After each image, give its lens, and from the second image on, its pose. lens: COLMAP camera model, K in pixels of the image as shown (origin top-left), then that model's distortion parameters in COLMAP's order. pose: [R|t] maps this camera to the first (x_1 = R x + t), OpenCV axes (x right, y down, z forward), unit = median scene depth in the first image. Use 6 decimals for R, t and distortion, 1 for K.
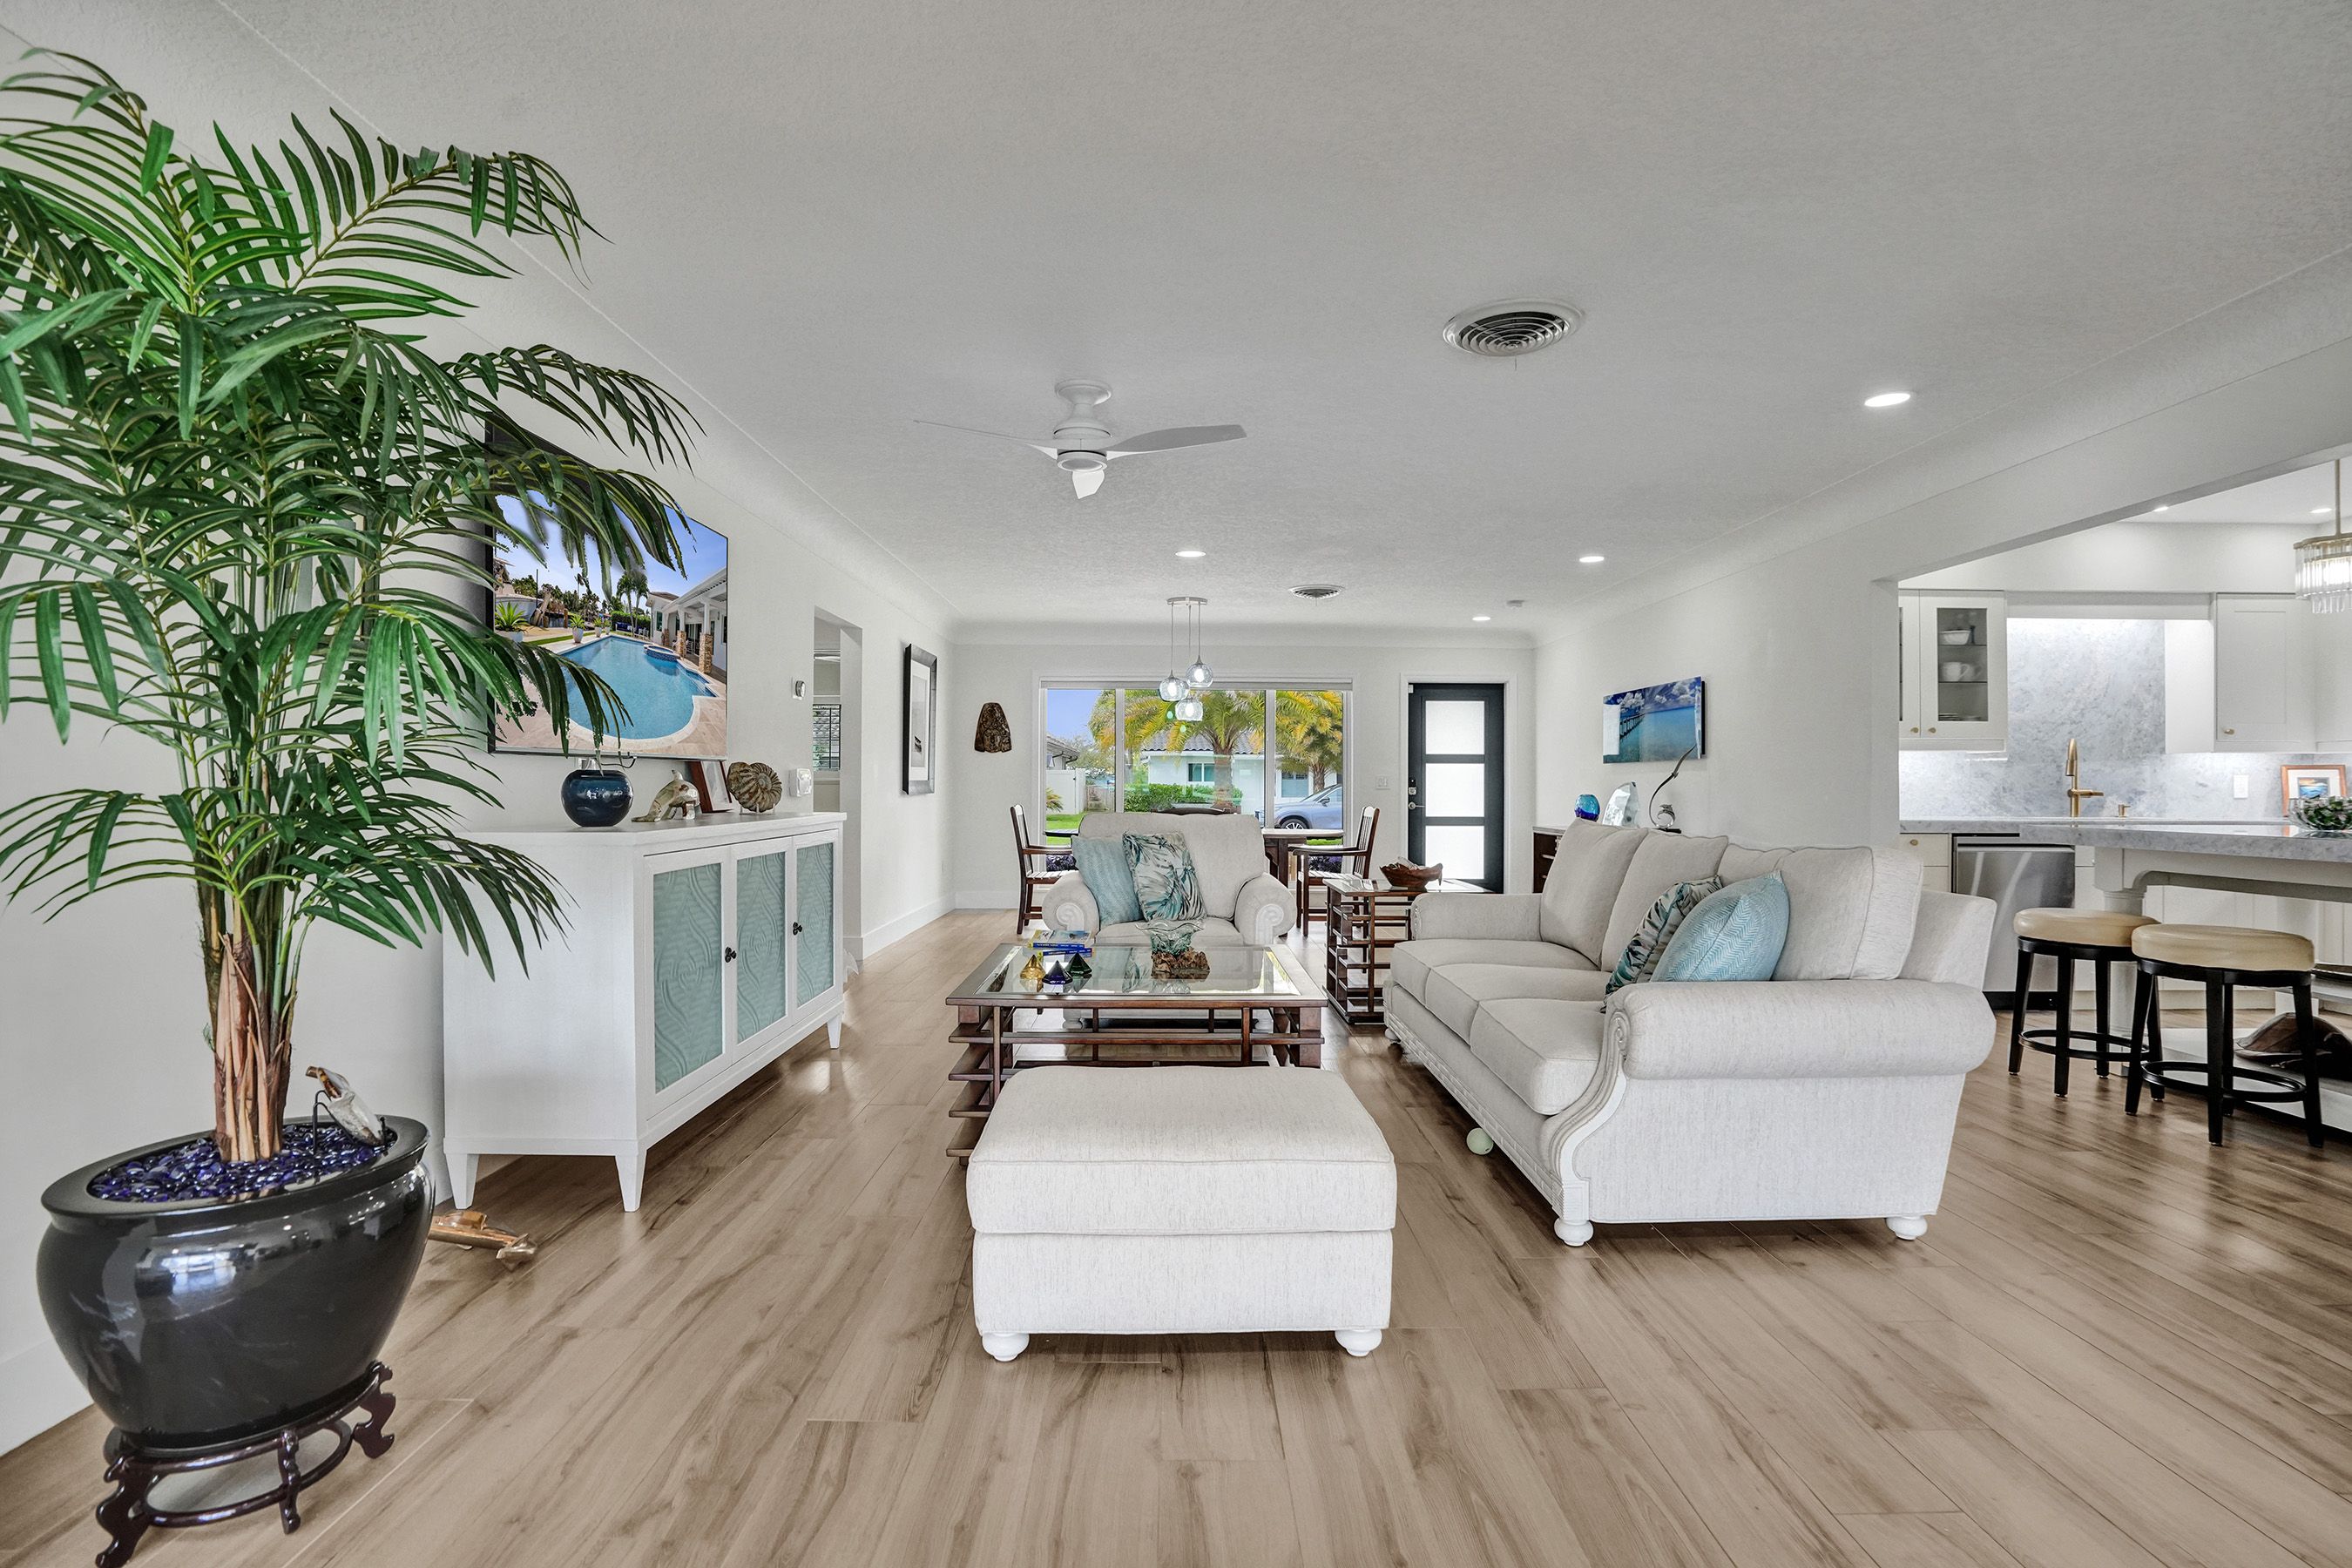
lens RADIAL K [[1104.7, 0, 1177.7], [0, 1104.7, 782.9], [0, 0, 1]] dist [-0.039393, 0.002968]
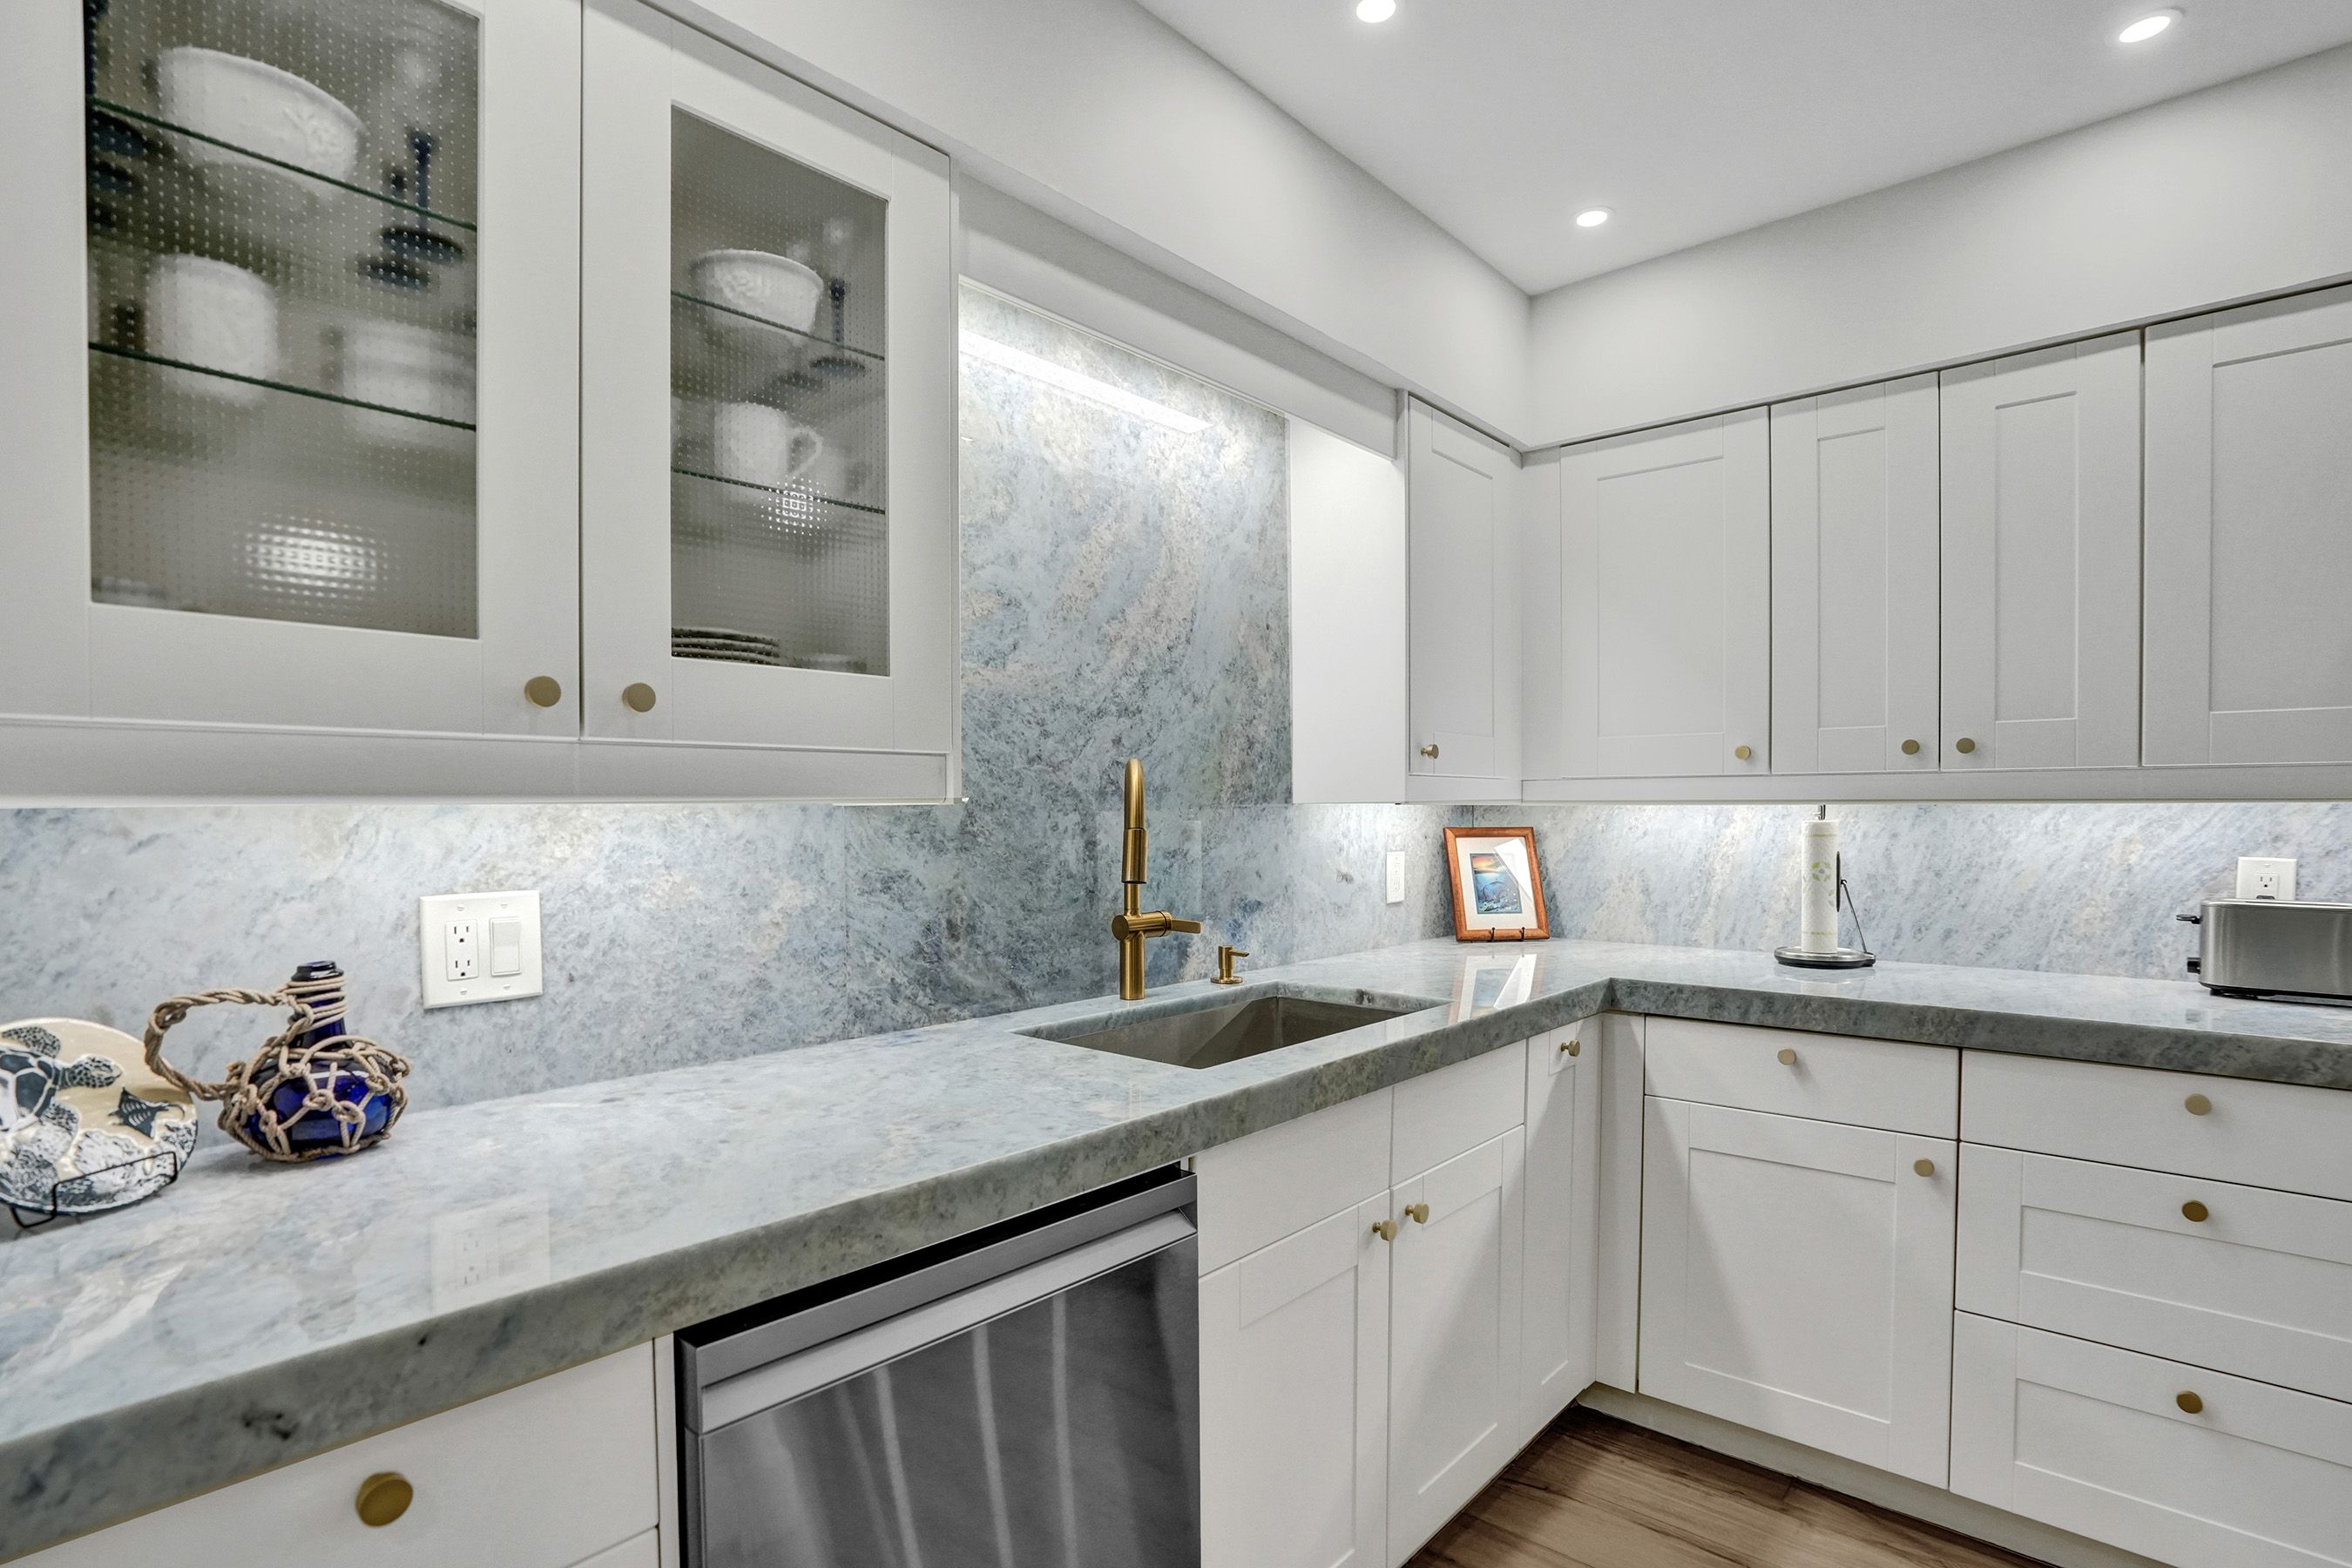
lens RADIAL K [[1104.7, 0, 1167.3], [0, 1104.7, 801.5], [0, 0, 1]] dist [-0.039393, 0.002968]
pose [[0.658351, -0.004489, 0.752698, 0.613328], [0.010495, 0.999940, -0.003216, -0.028754], [-0.752638, 0.010017, 0.658358, 0.803626]]
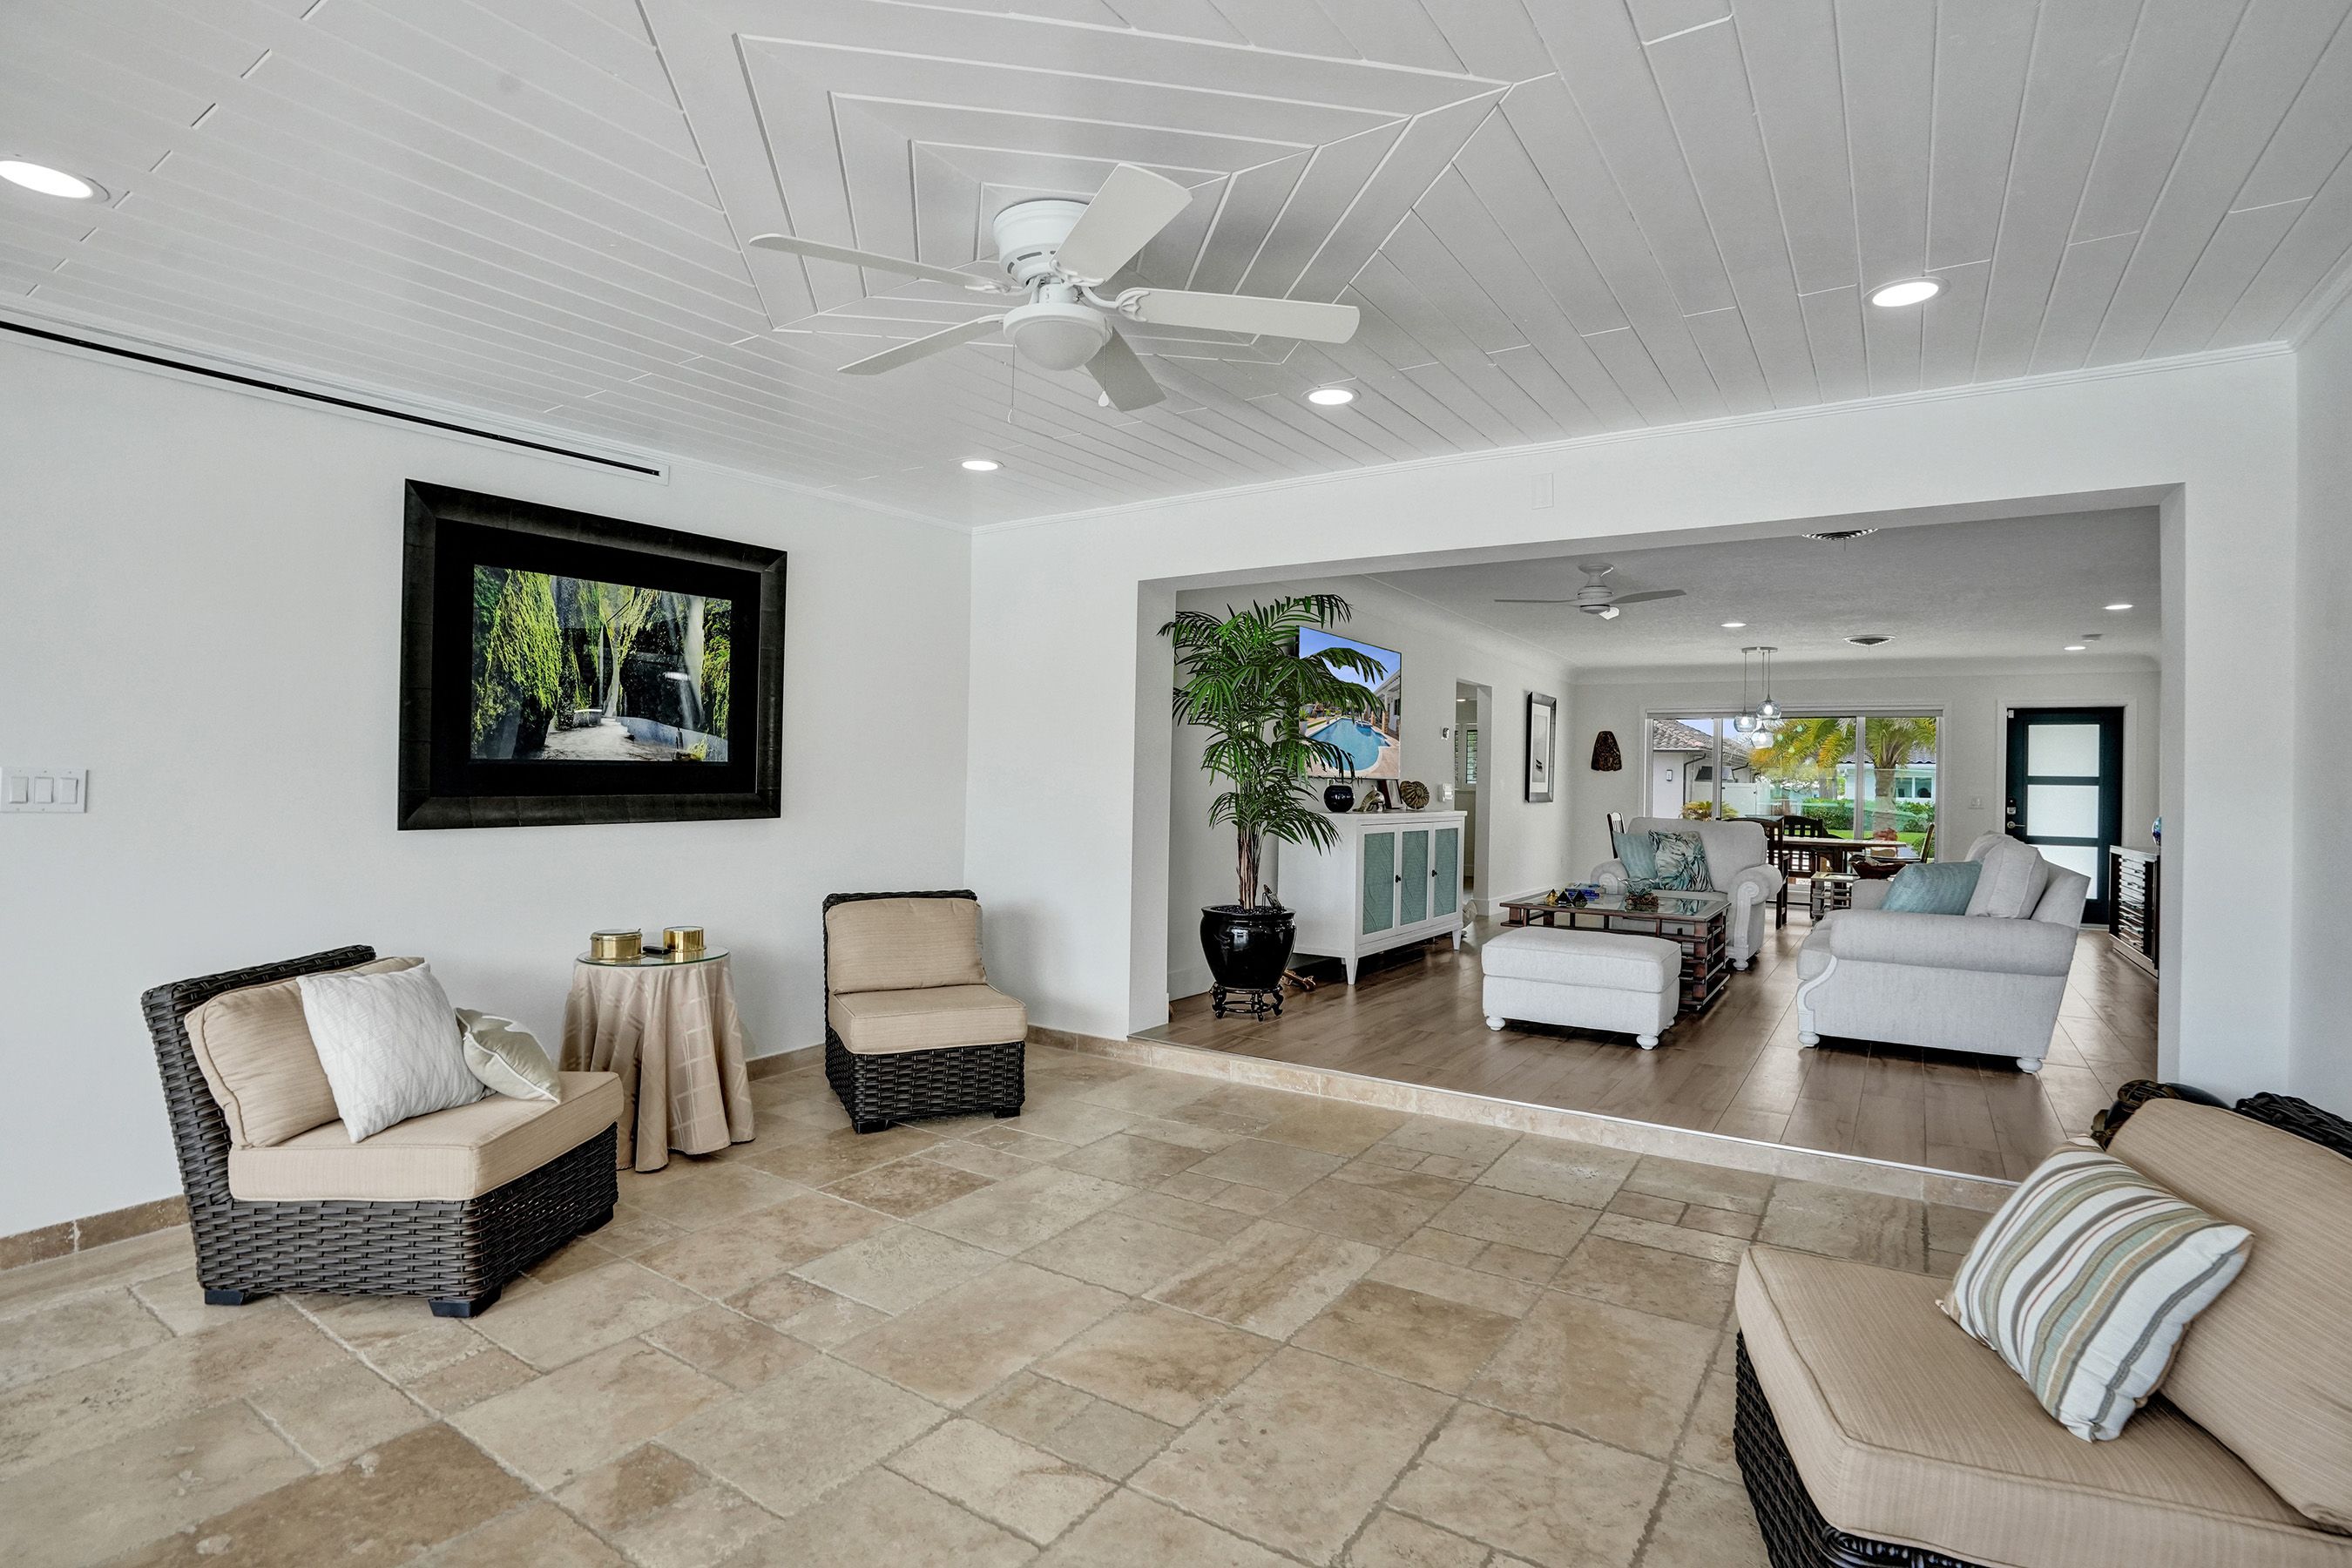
lens RADIAL K [[1104.7, 0, 1173.5], [0, 1104.7, 770.6], [0, 0, 1]] dist [-0.039393, 0.002968]
pose [[0.825453, 0.007711, -0.564418, 0.240181], [-0.018751, 0.999729, -0.013764, -0.003277], [0.564159, 0.021945, 0.825375, -0.554999]]
